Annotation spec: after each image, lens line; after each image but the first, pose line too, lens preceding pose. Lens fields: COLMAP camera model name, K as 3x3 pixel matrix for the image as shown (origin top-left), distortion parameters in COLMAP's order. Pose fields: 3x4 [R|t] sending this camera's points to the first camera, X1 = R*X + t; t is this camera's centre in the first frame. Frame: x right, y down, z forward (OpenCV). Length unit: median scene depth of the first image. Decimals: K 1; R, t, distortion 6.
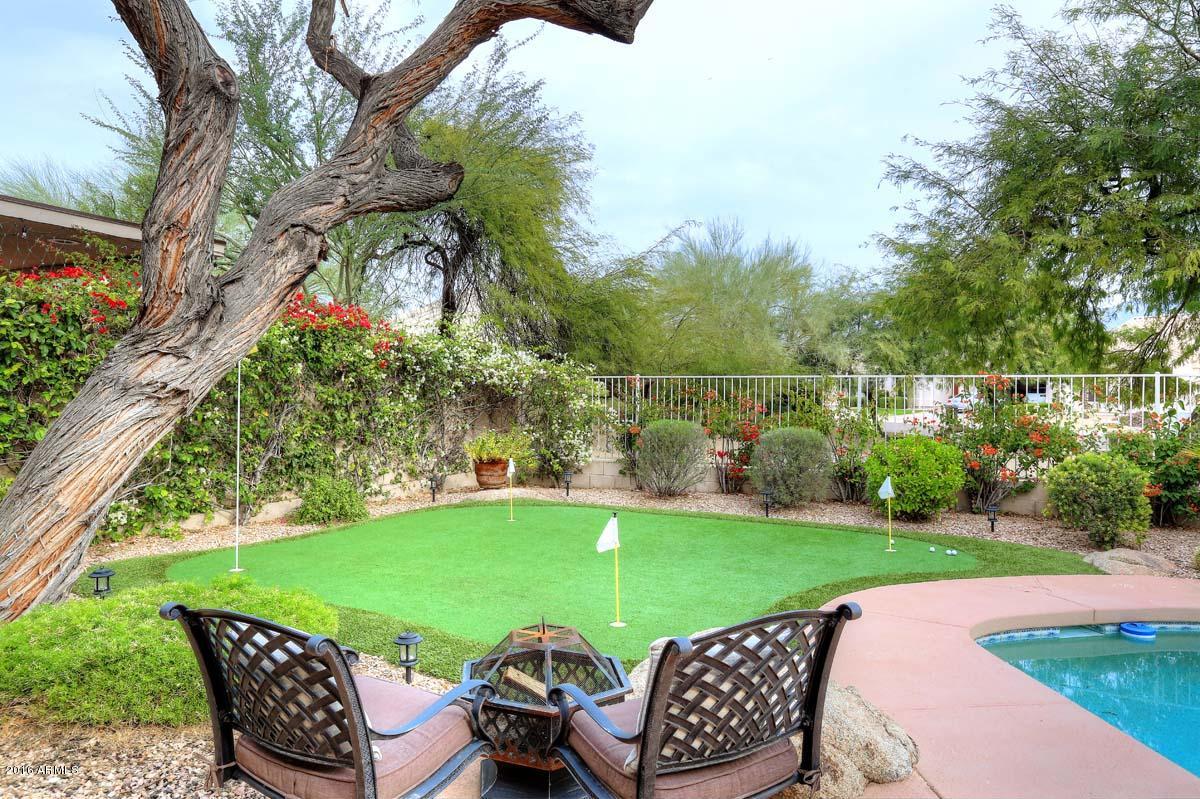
lens RADIAL K [[817.2, 0, 600.2], [0, 817.2, 399.9], [0, 0, 1]] dist [0.002102, 0.000403]
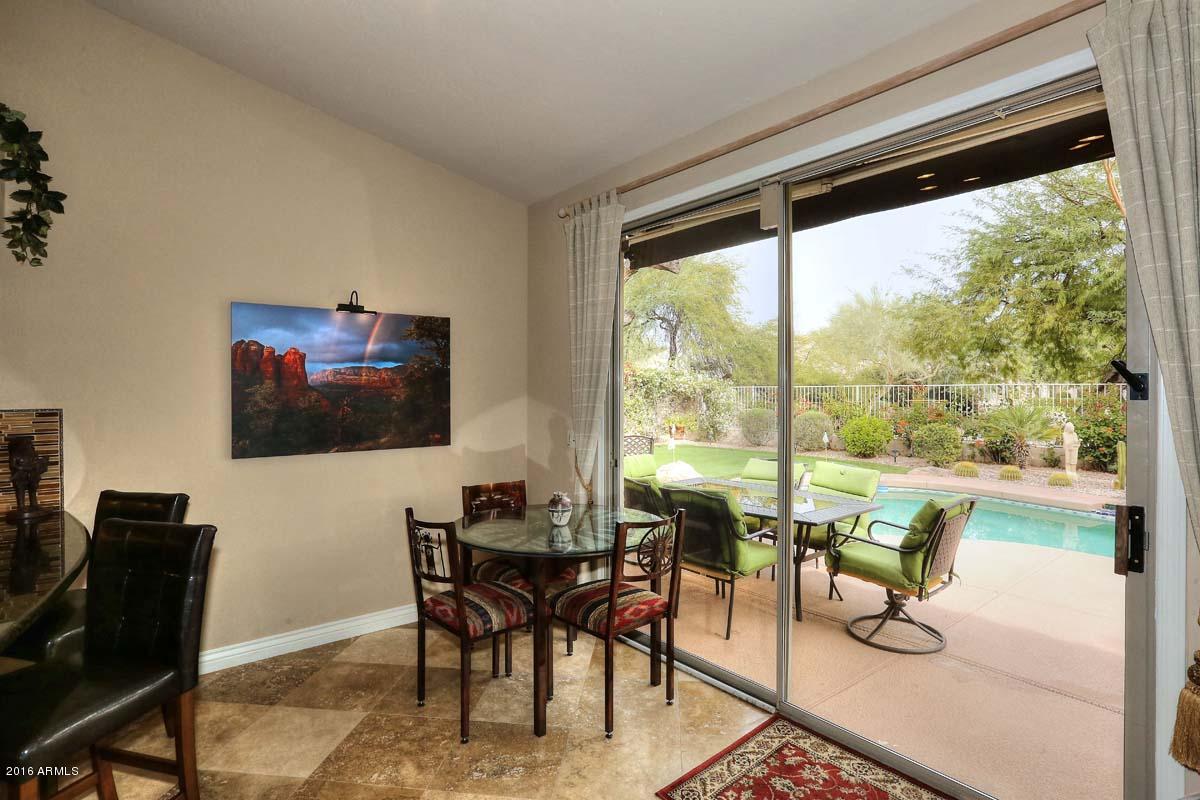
lens RADIAL K [[588.7, 0, 599.2], [0, 588.7, 398.1], [0, 0, 1]] dist [-0.019912, 0.007962]
pose [[0.924276, -0.003558, -0.381709, 0.230015], [-0.000168, 0.999953, -0.009729, 0.011988], [0.381726, 0.009056, 0.924231, -0.416637]]
